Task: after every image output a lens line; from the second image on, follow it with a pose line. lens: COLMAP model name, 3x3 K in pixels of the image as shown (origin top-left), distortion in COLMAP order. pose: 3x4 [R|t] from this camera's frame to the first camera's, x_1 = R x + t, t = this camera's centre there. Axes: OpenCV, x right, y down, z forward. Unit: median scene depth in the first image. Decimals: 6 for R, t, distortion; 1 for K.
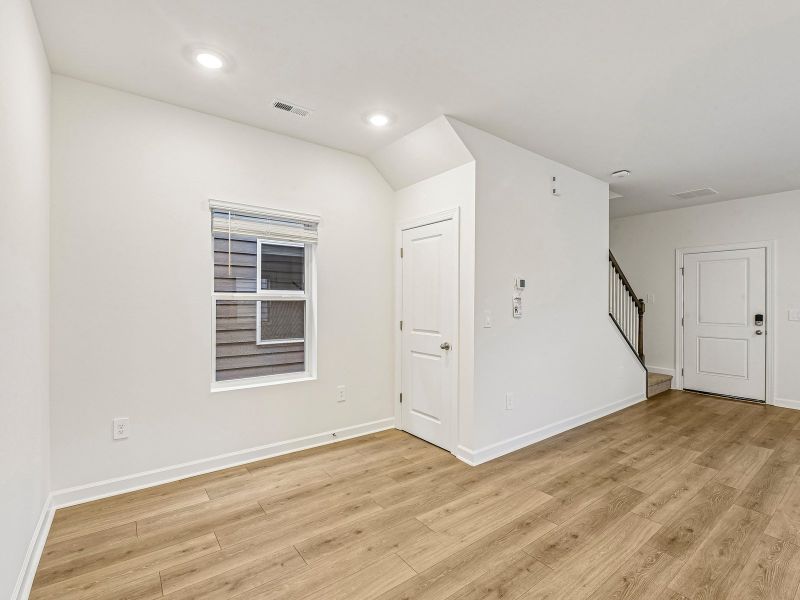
lens RADIAL K [[374.3, 0, 404.2], [0, 374.3, 297.6], [0, 0, 1]] dist [-0.004683, -0.005289]
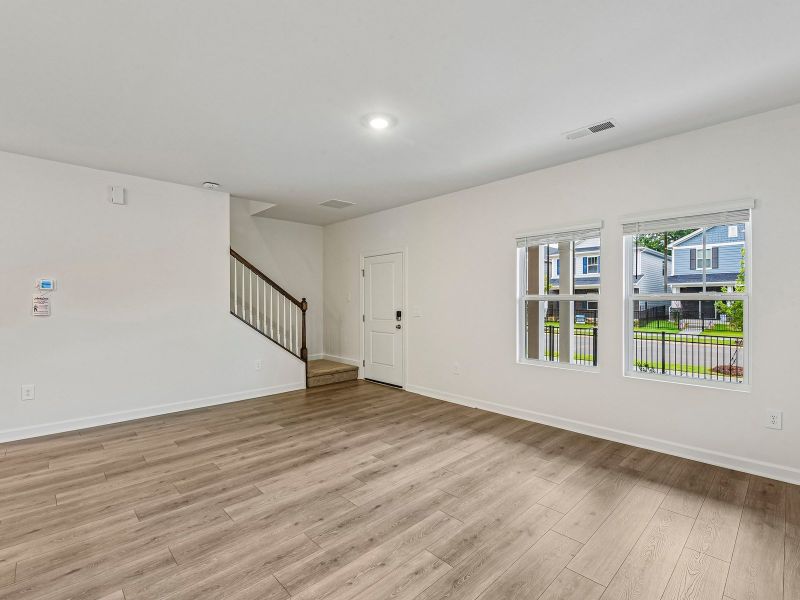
lens RADIAL K [[374.3, 0, 399.1], [0, 374.3, 300.1], [0, 0, 1]] dist [-0.004683, -0.005289]
pose [[0.993016, -0.007954, 0.117715, 1.339379], [0.007152, 0.999948, 0.007232, 0.010257], [-0.117766, -0.006339, 0.993021, -0.211226]]
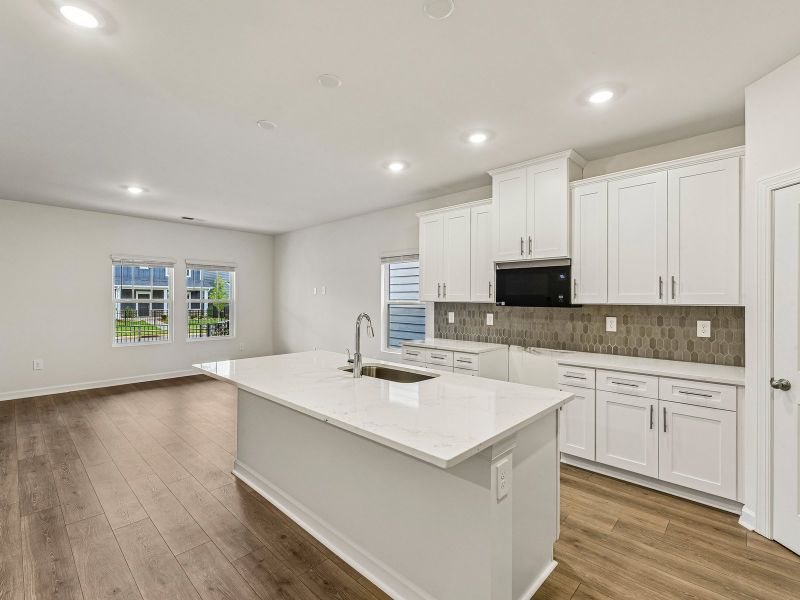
lens RADIAL K [[374.3, 0, 406.2], [0, 374.3, 301.3], [0, 0, 1]] dist [-0.004683, -0.005289]
pose [[-0.164649, -0.010369, 0.986298, -0.237305], [-0.015037, 0.999855, 0.008001, -0.025581], [-0.986238, -0.013514, -0.164781, -0.070603]]
